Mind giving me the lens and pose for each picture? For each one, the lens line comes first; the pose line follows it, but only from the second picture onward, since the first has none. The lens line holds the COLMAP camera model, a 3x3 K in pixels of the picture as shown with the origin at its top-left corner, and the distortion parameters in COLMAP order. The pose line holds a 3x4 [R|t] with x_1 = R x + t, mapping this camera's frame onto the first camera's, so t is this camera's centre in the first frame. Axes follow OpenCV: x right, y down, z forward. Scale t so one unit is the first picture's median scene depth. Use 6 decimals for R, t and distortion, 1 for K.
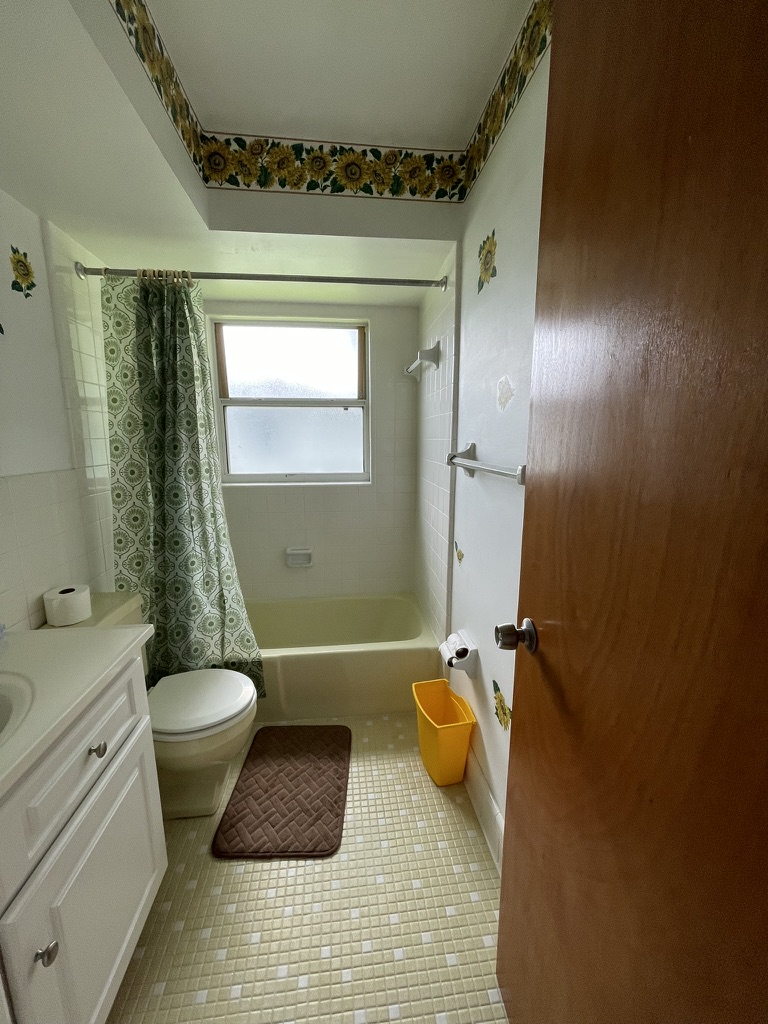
lens RADIAL K [[411.4, 0, 384.9], [0, 411.4, 510.6], [0, 0, 1]] dist [-0.001804, 0.000900]
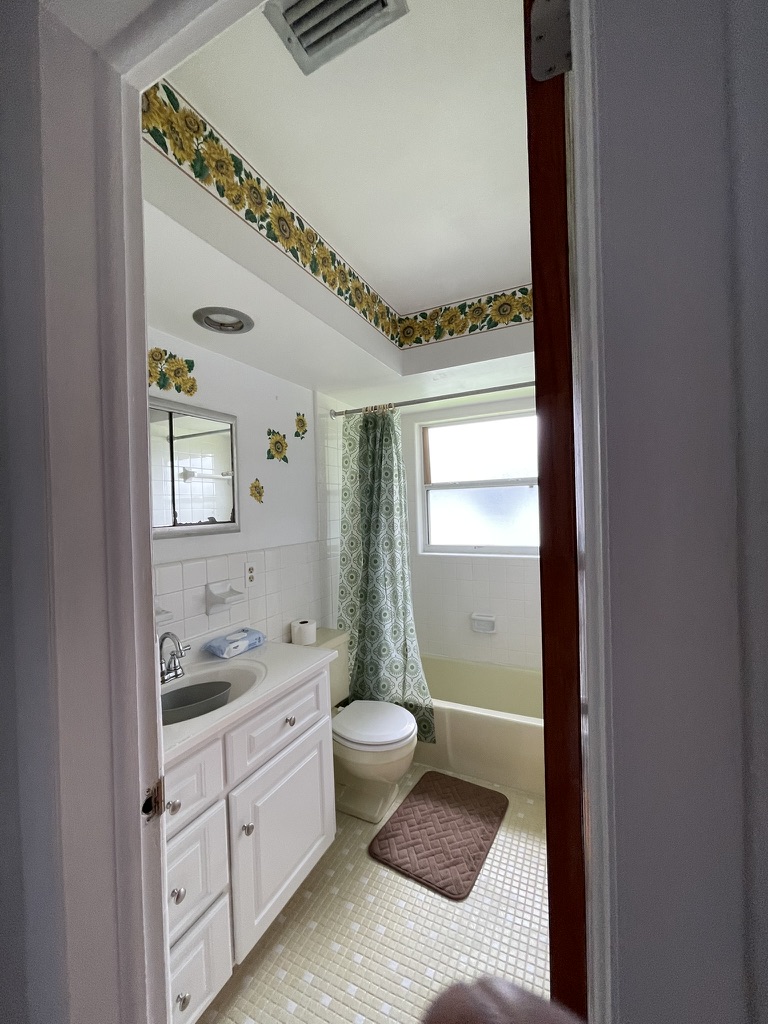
lens RADIAL K [[411.4, 0, 383.7], [0, 411.4, 513.2], [0, 0, 1]] dist [-0.001804, 0.000900]
pose [[0.839861, -0.016712, -0.542544, 0.256379], [-0.067168, 0.988644, -0.134430, -0.014744], [0.538630, 0.149344, 0.829201, -0.133898]]
